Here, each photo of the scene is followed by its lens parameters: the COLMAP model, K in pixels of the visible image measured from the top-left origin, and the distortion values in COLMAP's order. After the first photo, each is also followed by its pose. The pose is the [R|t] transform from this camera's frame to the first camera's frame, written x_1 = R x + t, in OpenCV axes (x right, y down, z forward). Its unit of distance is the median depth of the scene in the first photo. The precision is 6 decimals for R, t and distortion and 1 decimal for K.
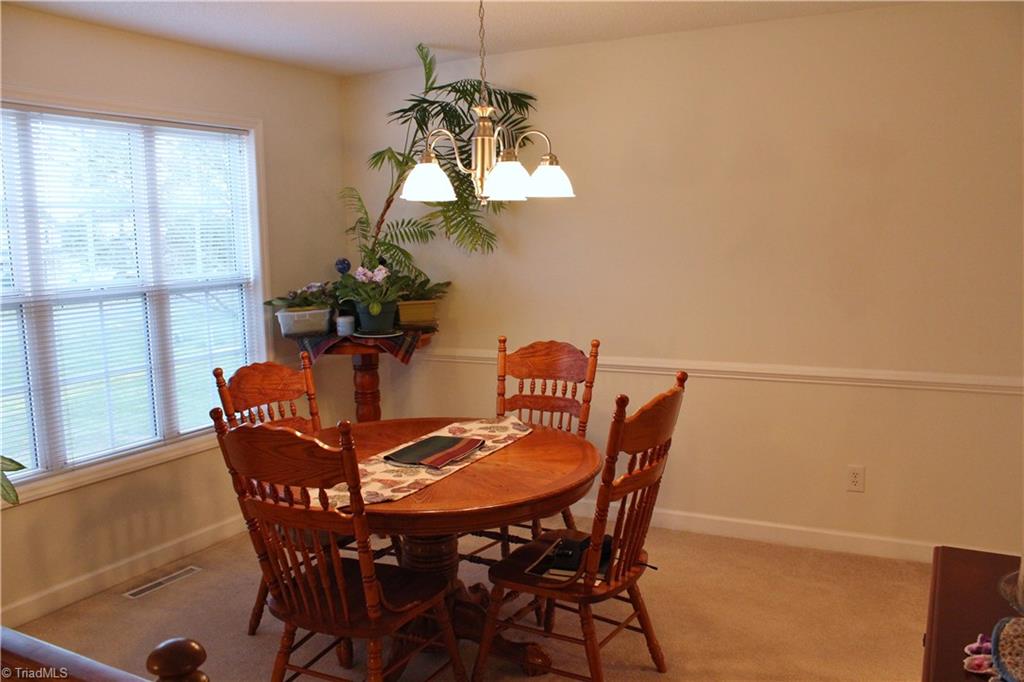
lens RADIAL K [[847.9, 0, 512.0], [0, 847.9, 341.0], [0, 0, 1]] dist [-0.167709, 0.140028]
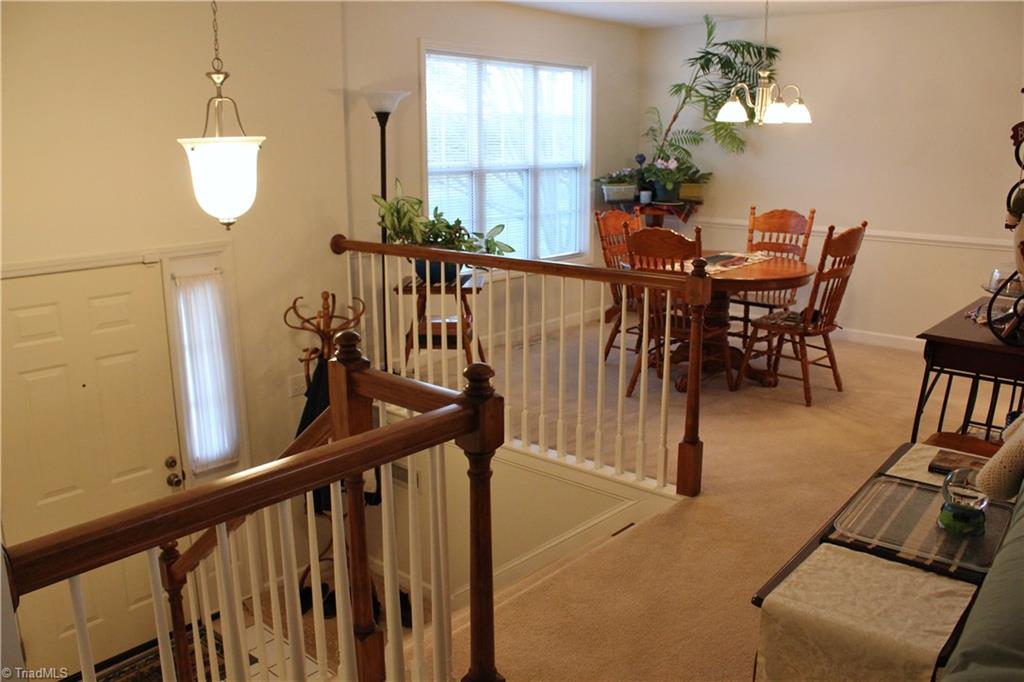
lens RADIAL K [[847.9, 0, 512.0], [0, 847.9, 341.0], [0, 0, 1]] dist [-0.167709, 0.140028]
pose [[0.975466, 0.071784, -0.208118, -0.104086], [-0.048795, 0.992331, 0.113570, 0.087362], [0.214675, -0.100628, 0.971488, -0.627926]]
